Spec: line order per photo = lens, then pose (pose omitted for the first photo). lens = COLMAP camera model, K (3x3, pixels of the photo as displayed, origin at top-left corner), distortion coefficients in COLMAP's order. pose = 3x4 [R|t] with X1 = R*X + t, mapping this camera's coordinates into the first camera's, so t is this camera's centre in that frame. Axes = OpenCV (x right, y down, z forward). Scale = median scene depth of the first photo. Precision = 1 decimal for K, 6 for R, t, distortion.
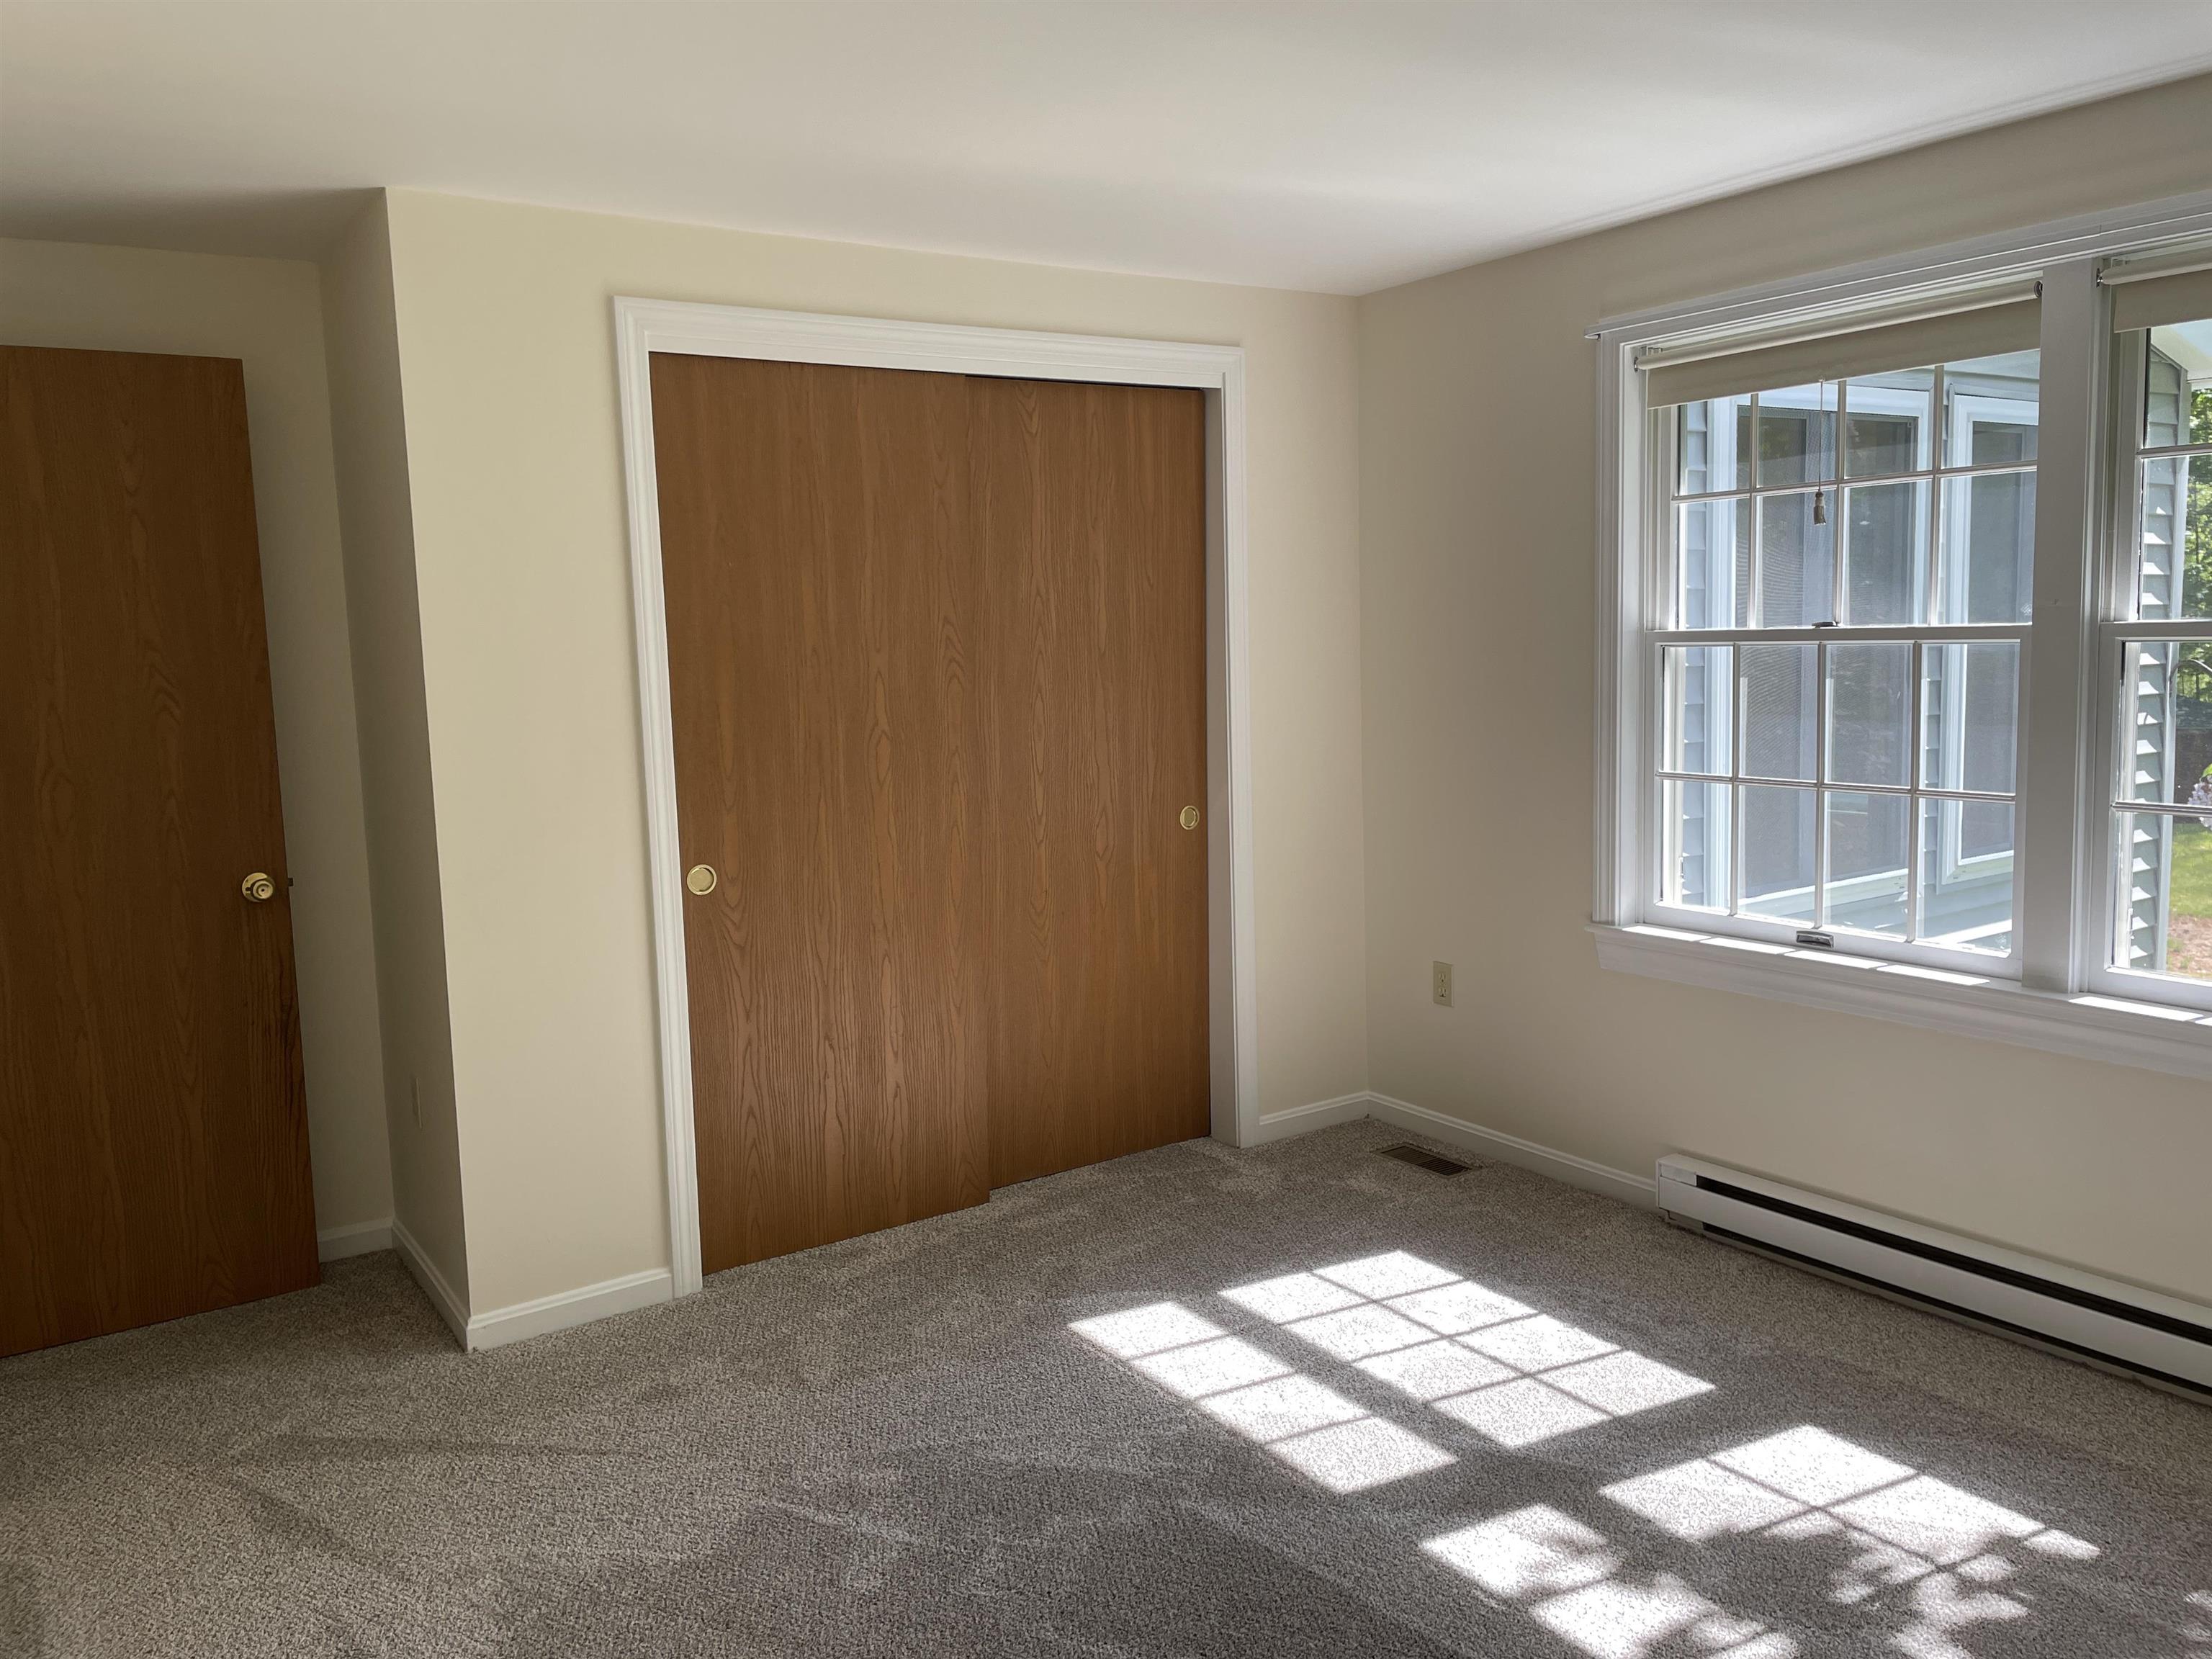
lens RADIAL K [[1649.9, 0, 1091.0], [0, 1649.9, 835.4], [0, 0, 1]] dist [0.108242, -0.144683]
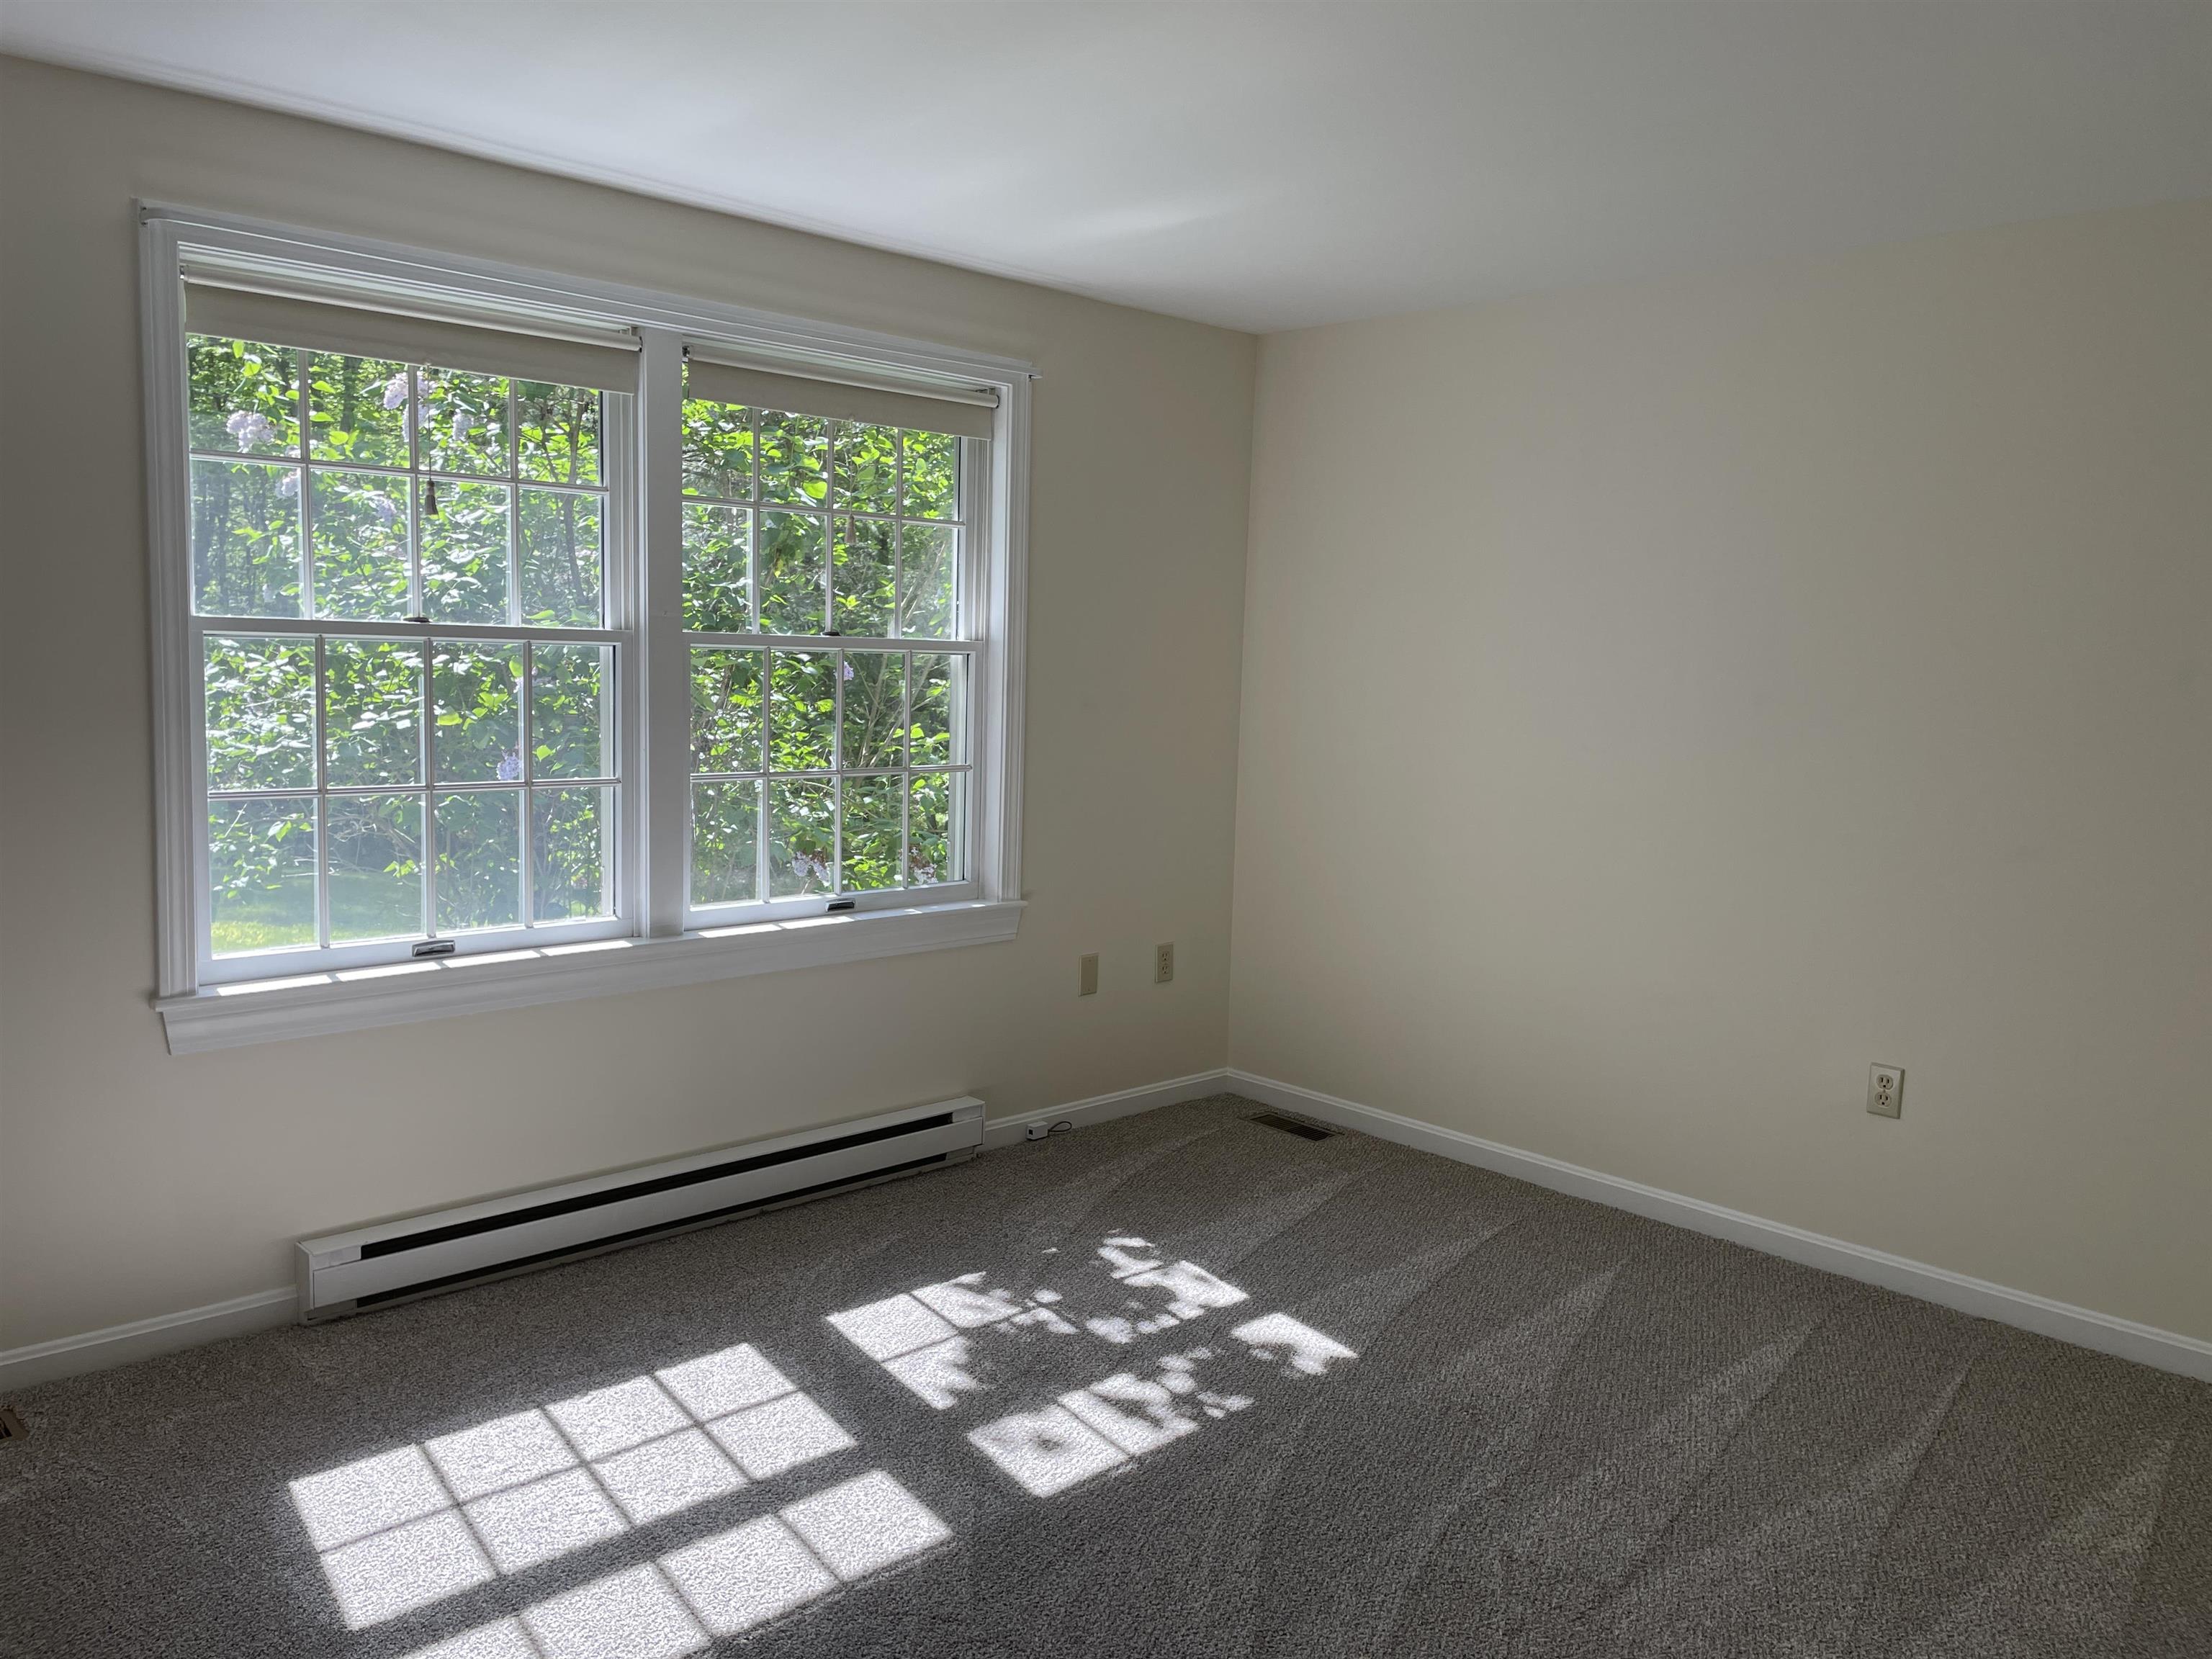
lens RADIAL K [[1731.4, 0, 1104.6], [0, 1731.4, 821.7], [0, 0, 1]] dist [0.119673, -0.170607]
pose [[-0.187098, -0.086139, 0.978557, -0.687898], [0.090187, 0.990435, 0.104428, -0.089667], [-0.978192, 0.107792, -0.177540, 0.884682]]
